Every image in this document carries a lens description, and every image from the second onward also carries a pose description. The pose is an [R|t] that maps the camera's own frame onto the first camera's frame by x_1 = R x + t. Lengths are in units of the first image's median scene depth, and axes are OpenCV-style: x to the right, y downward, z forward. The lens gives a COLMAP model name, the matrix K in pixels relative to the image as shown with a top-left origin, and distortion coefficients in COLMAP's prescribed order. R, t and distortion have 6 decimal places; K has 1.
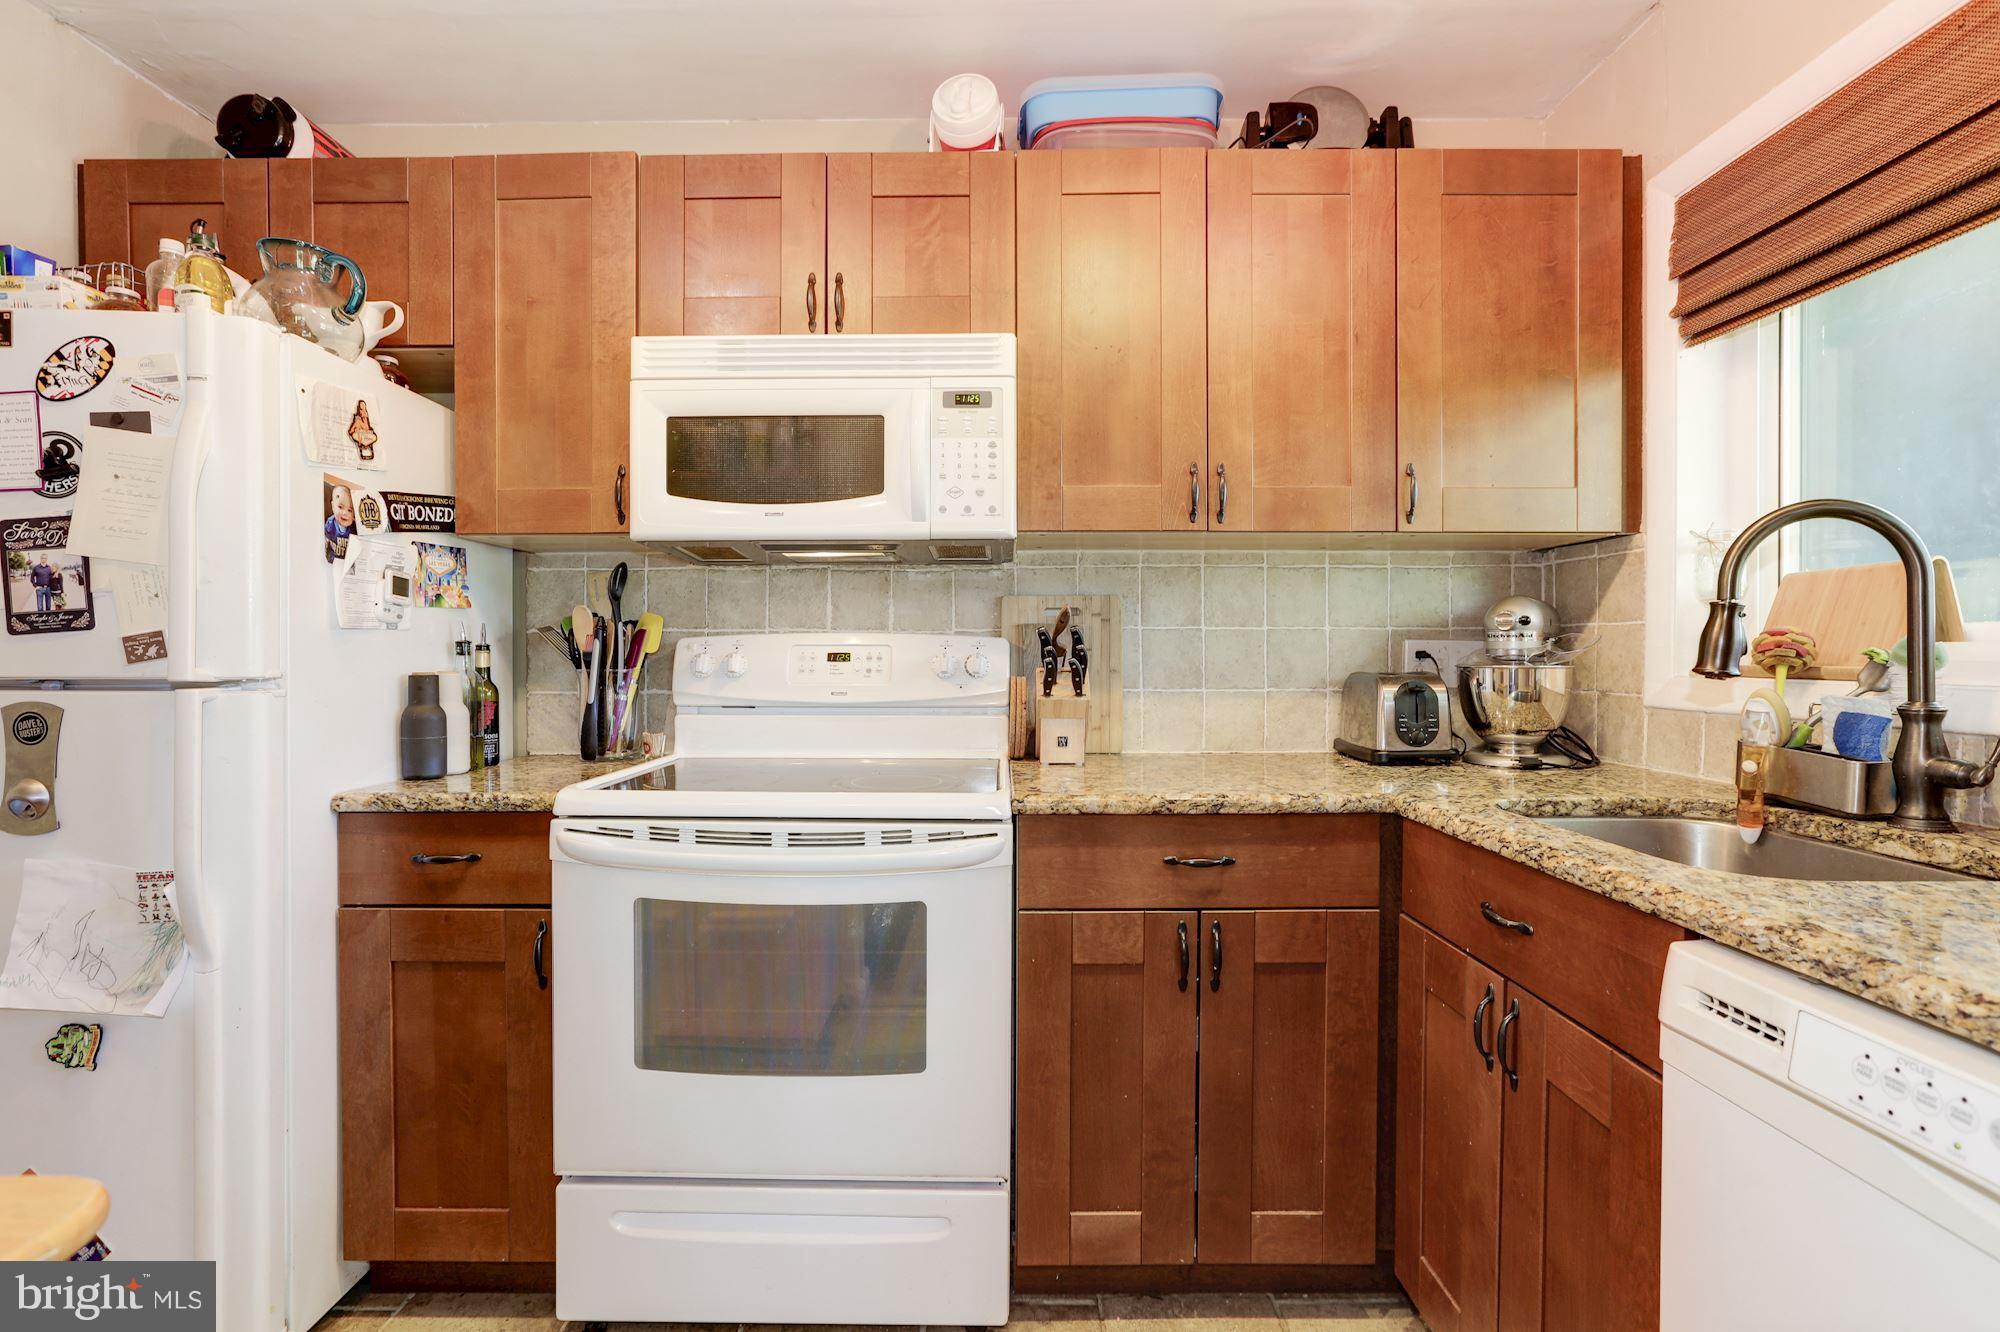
lens RADIAL K [[915.5, 0, 1007.4], [0, 915.5, 663.4], [0, 0, 1]] dist [-0.043432, 0.026229]
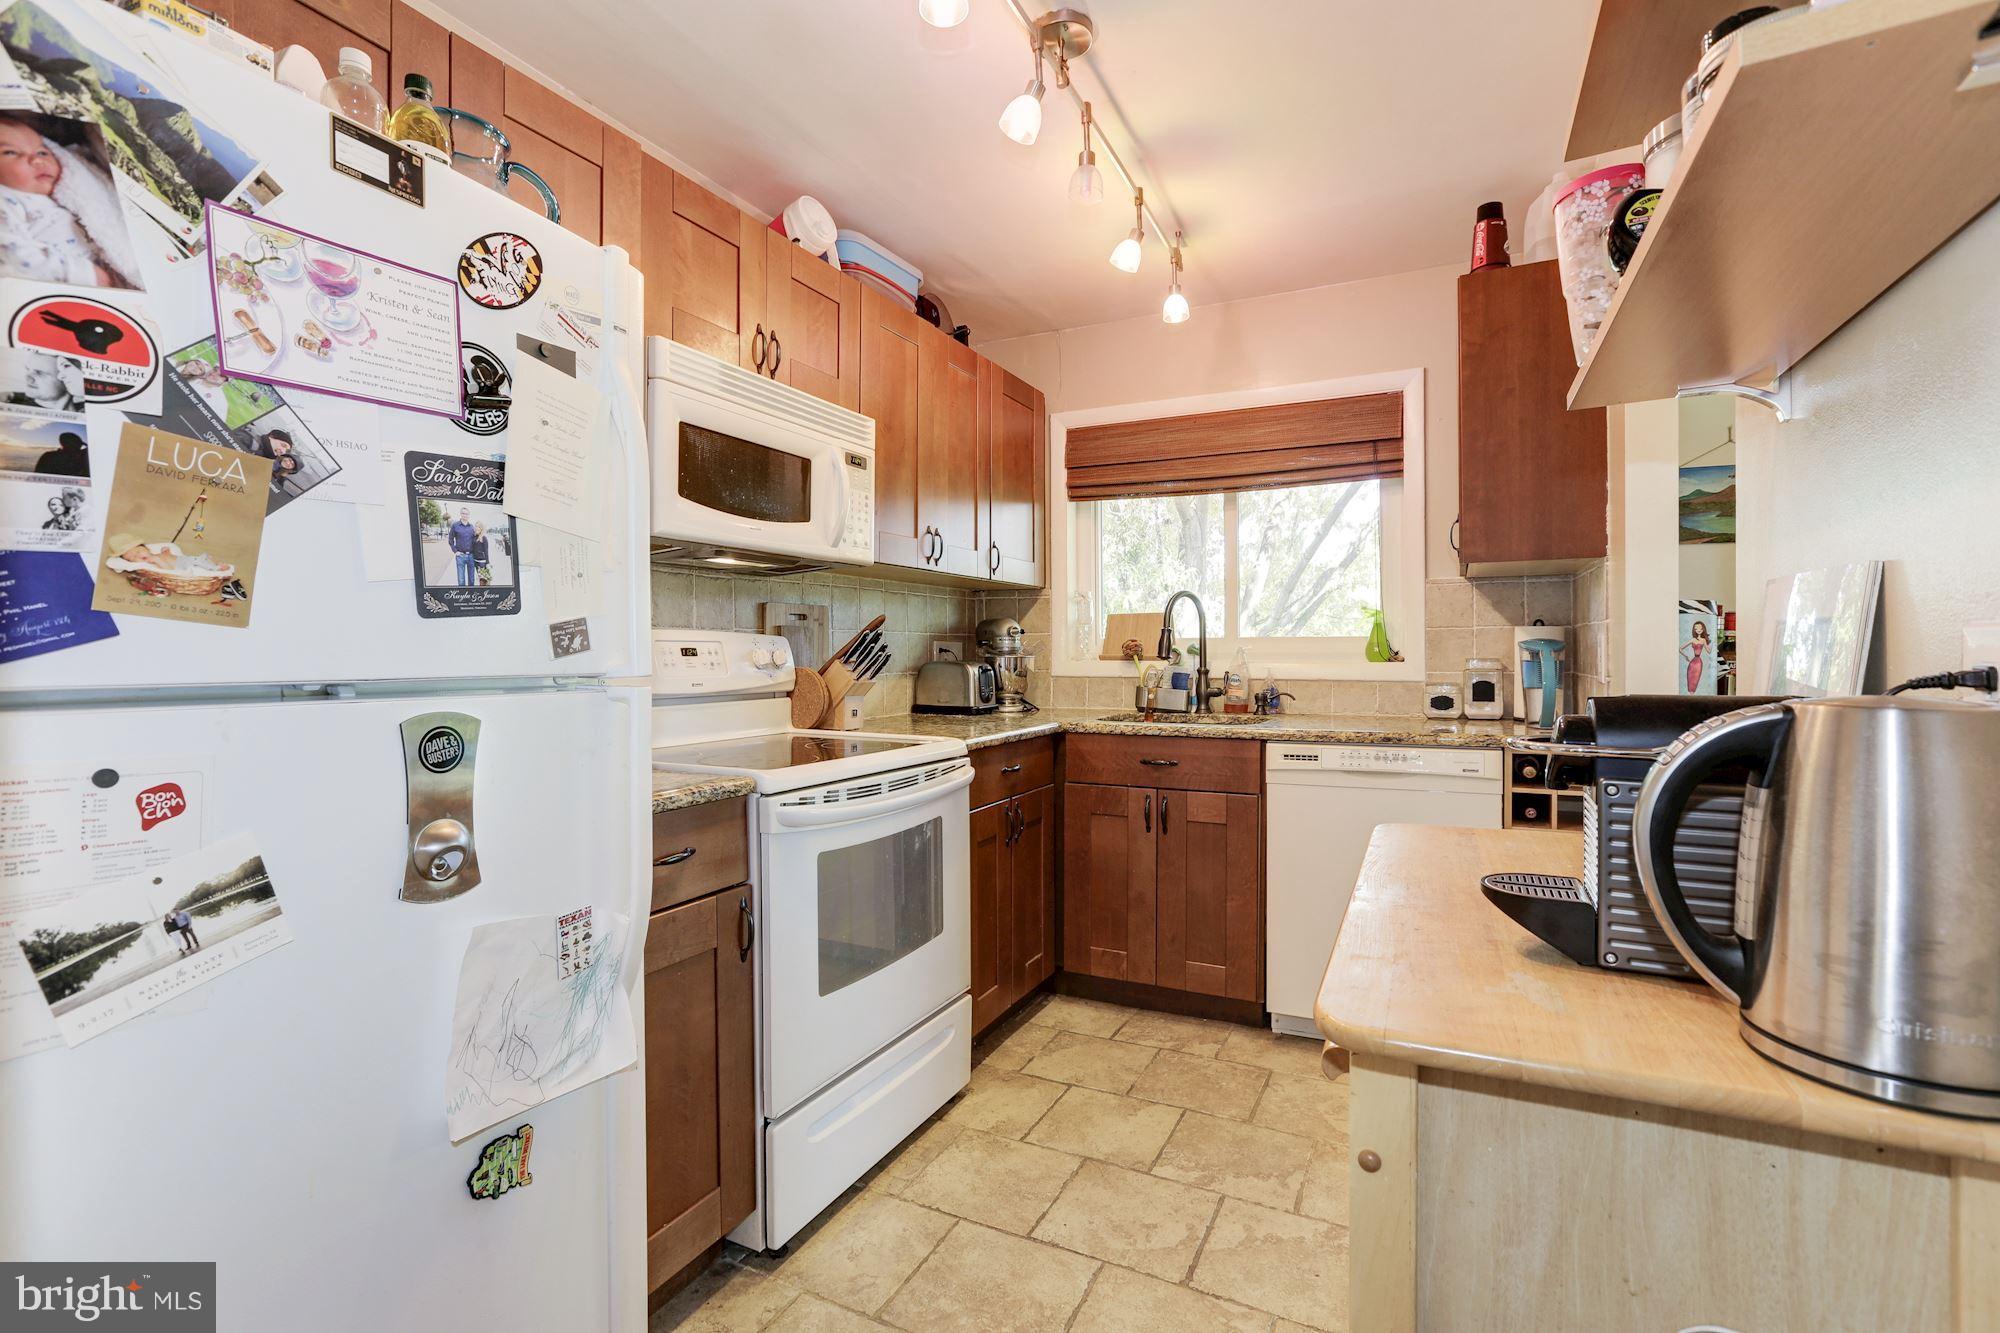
lens RADIAL K [[911.7, 0, 1017.0], [0, 911.7, 649.2], [0, 0, 1]] dist [-0.063085, 0.070683]
pose [[0.426183, 0.002788, 0.904633, -1.186648], [0.009311, 0.999929, -0.007468, 0.001922], [-0.904589, 0.011606, 0.426127, 0.221932]]
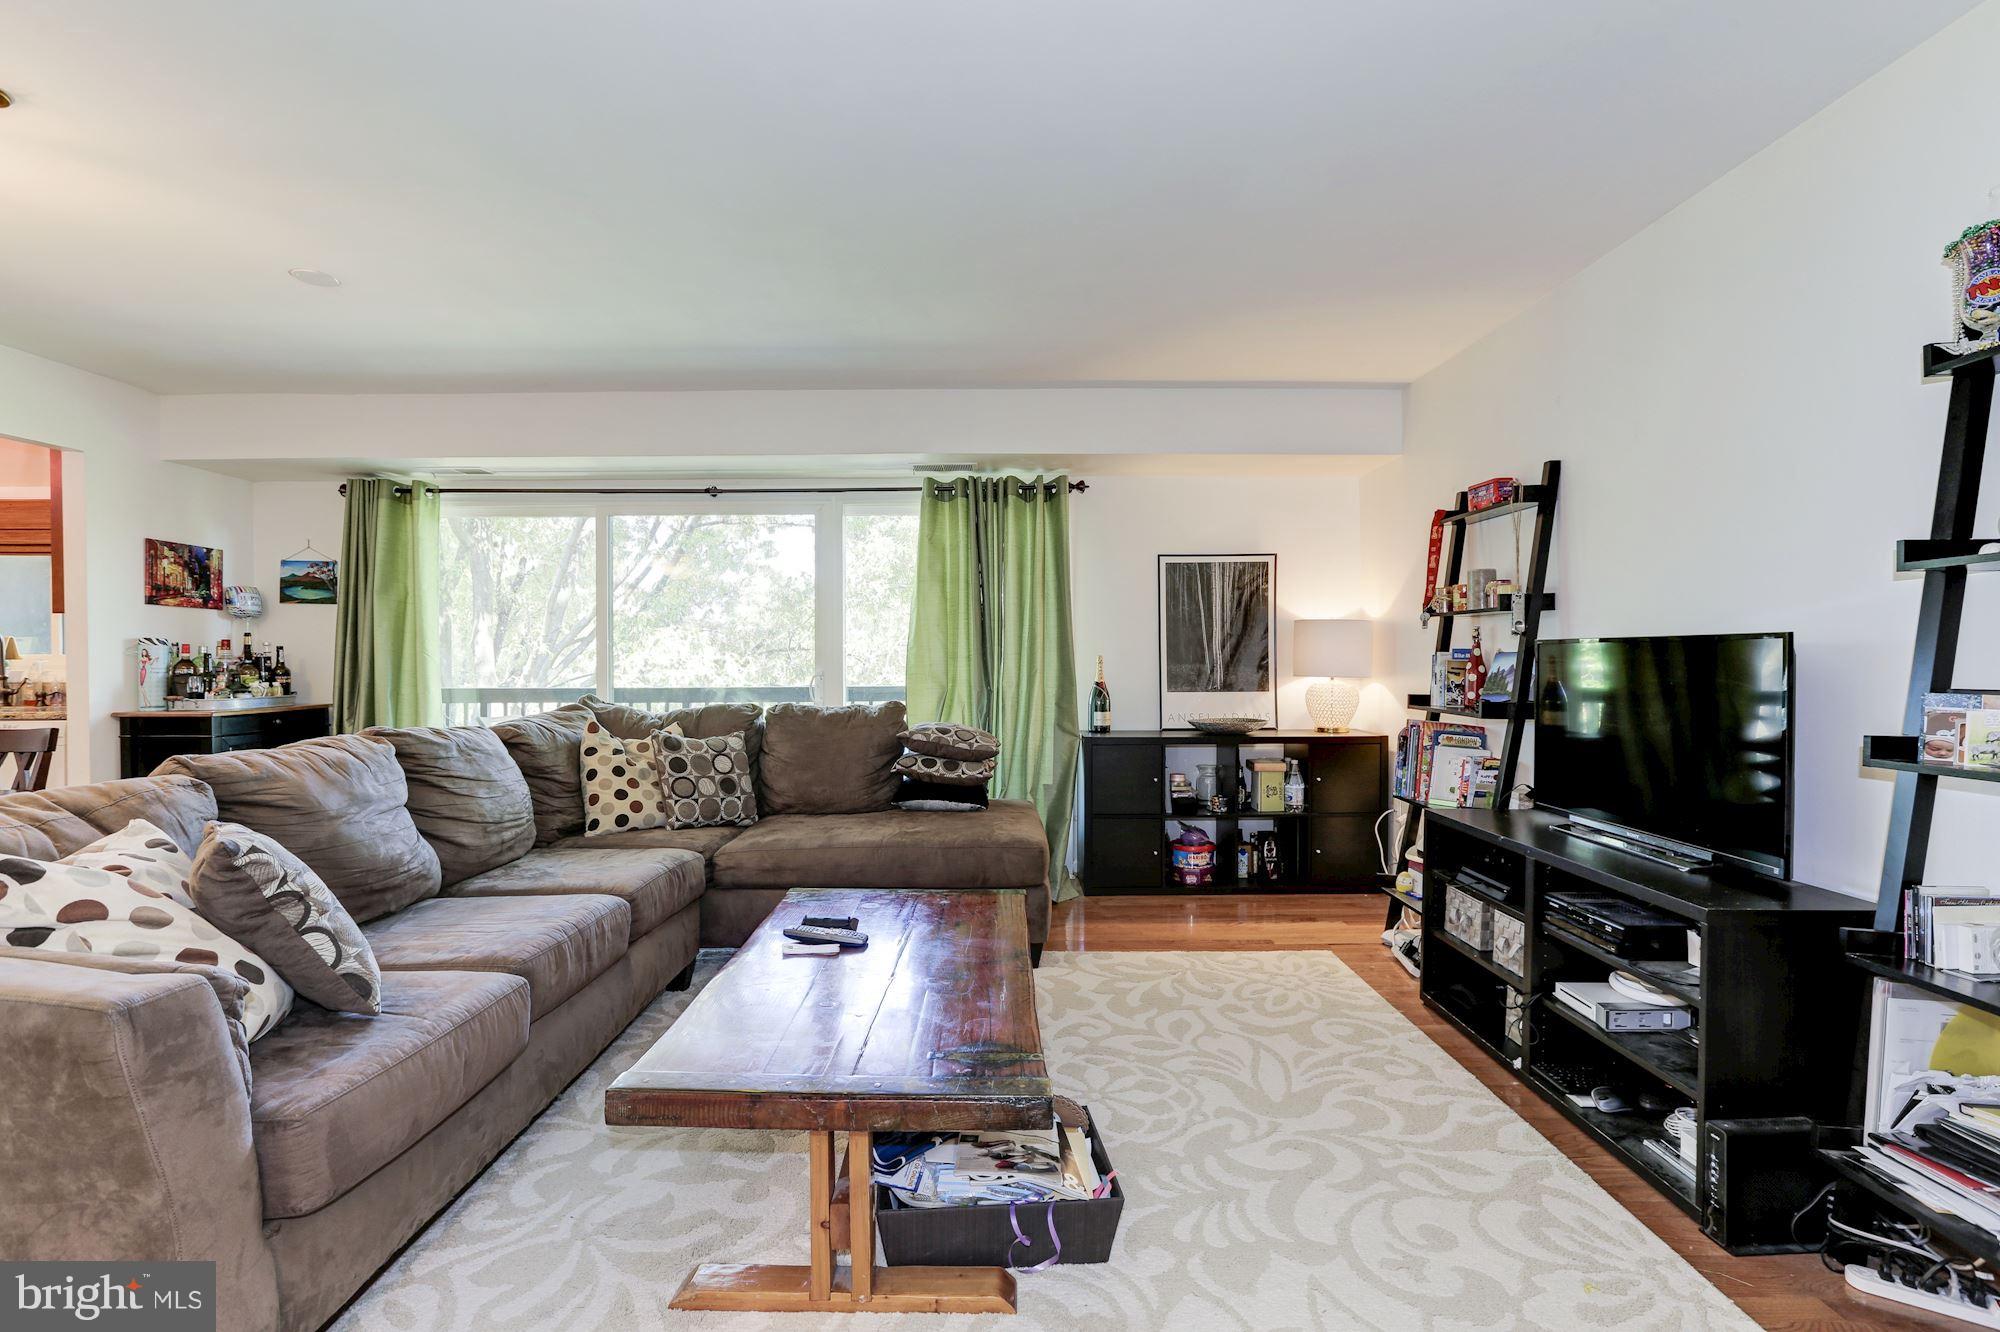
lens RADIAL K [[904.2, 0, 998.1], [0, 904.2, 659.5], [0, 0, 1]] dist [-0.048212, 0.027139]
pose [[-0.010154, 0.002225, 0.999946, -2.026879], [0.011708, 0.999929, -0.002106, 0.022019], [-0.999880, 0.011686, -0.010180, -2.320599]]
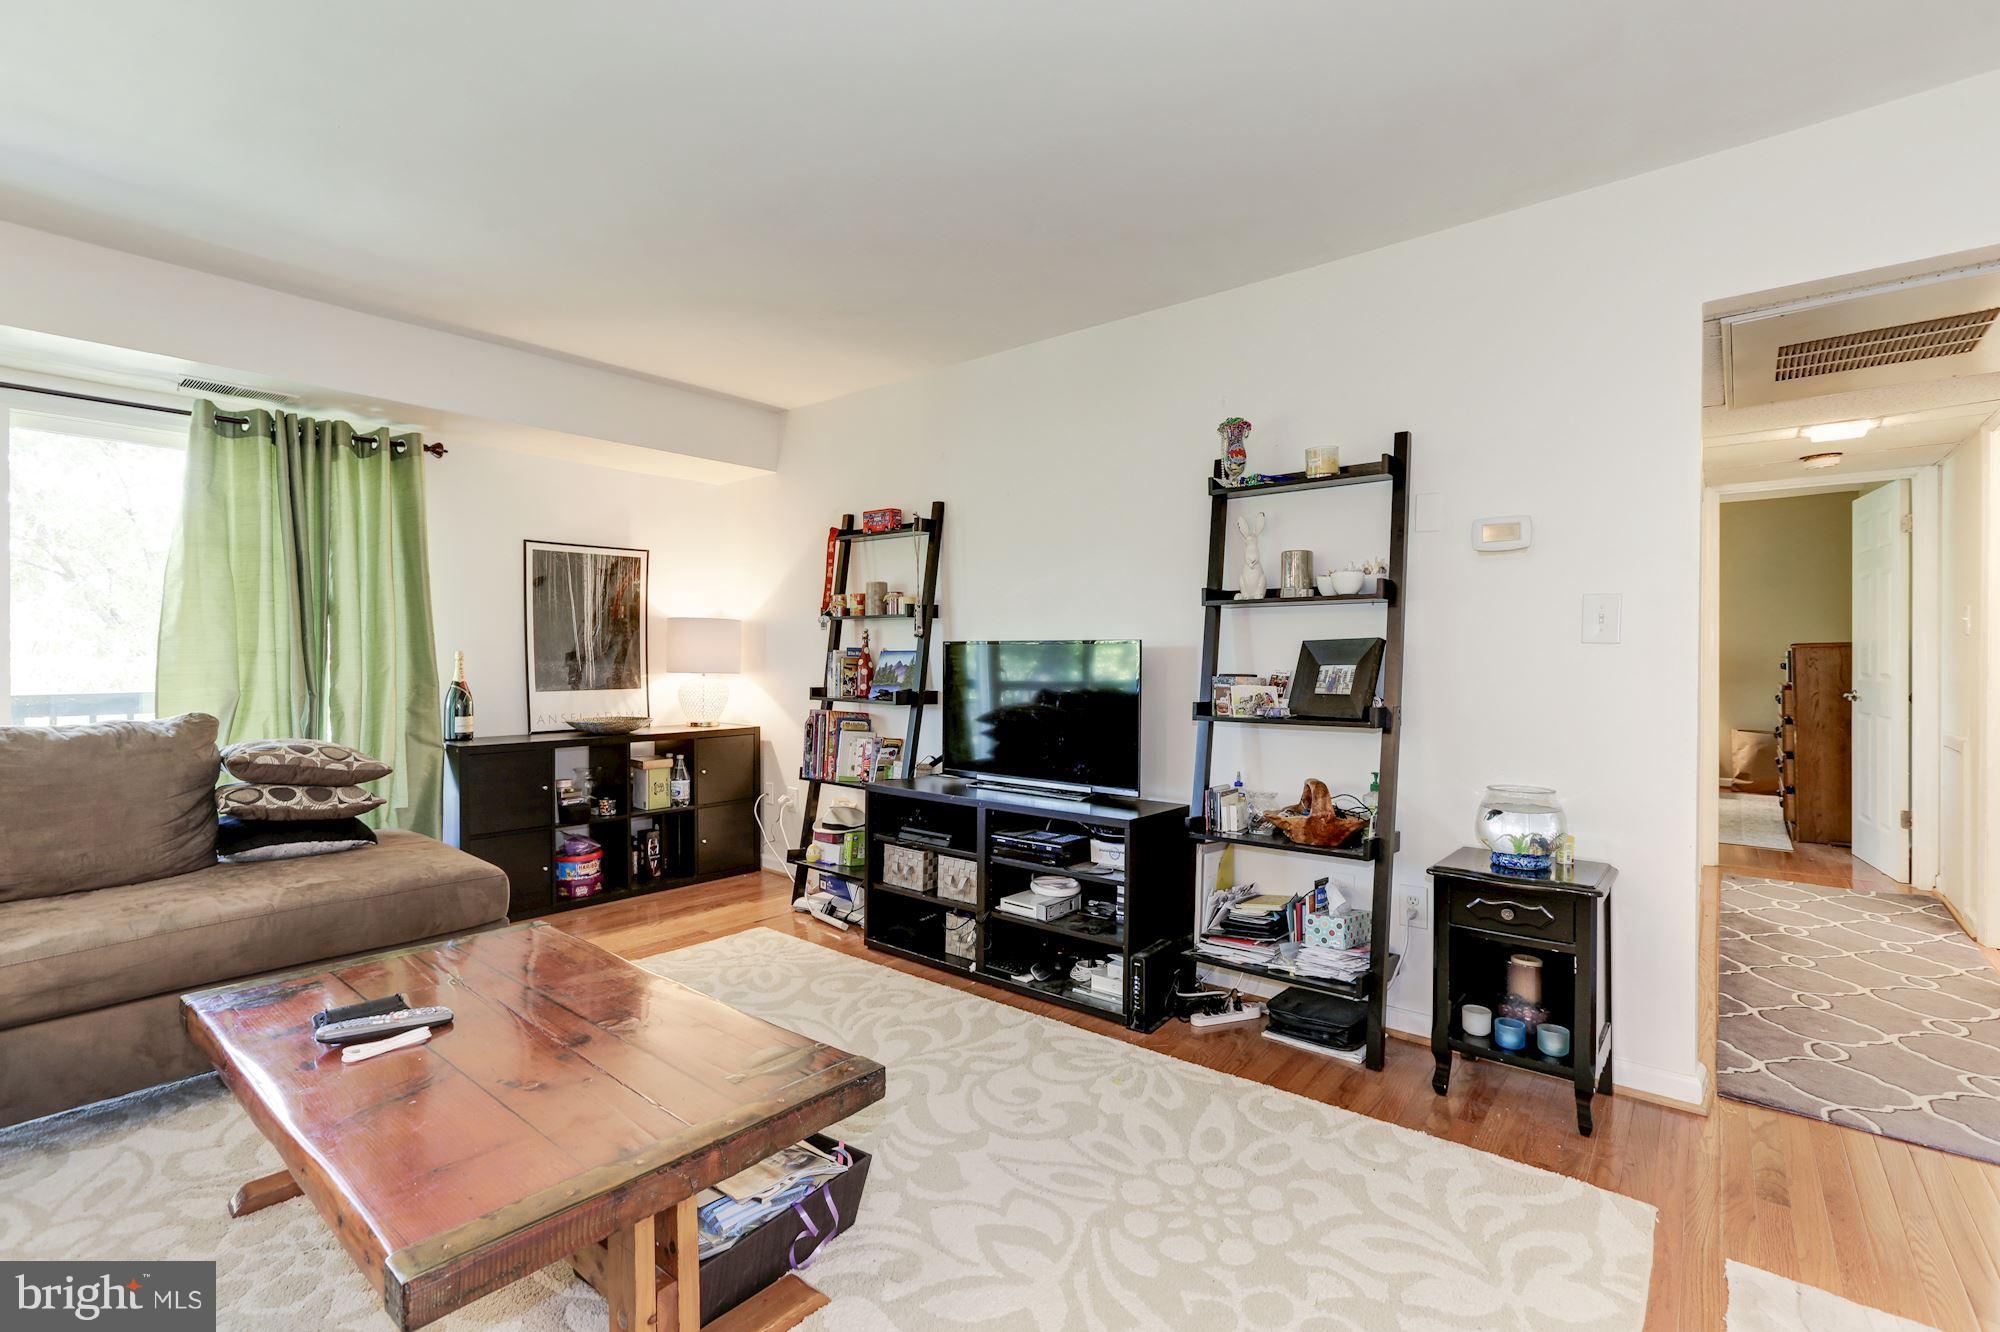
lens RADIAL K [[904.2, 0, 998.1], [0, 904.2, 659.5], [0, 0, 1]] dist [-0.048212, 0.027139]
pose [[-0.776910, -0.000676, 0.629611, -1.829965], [0.006007, 0.999946, 0.008486, 0.018955], [-0.629583, 0.010375, -0.776864, -1.745202]]
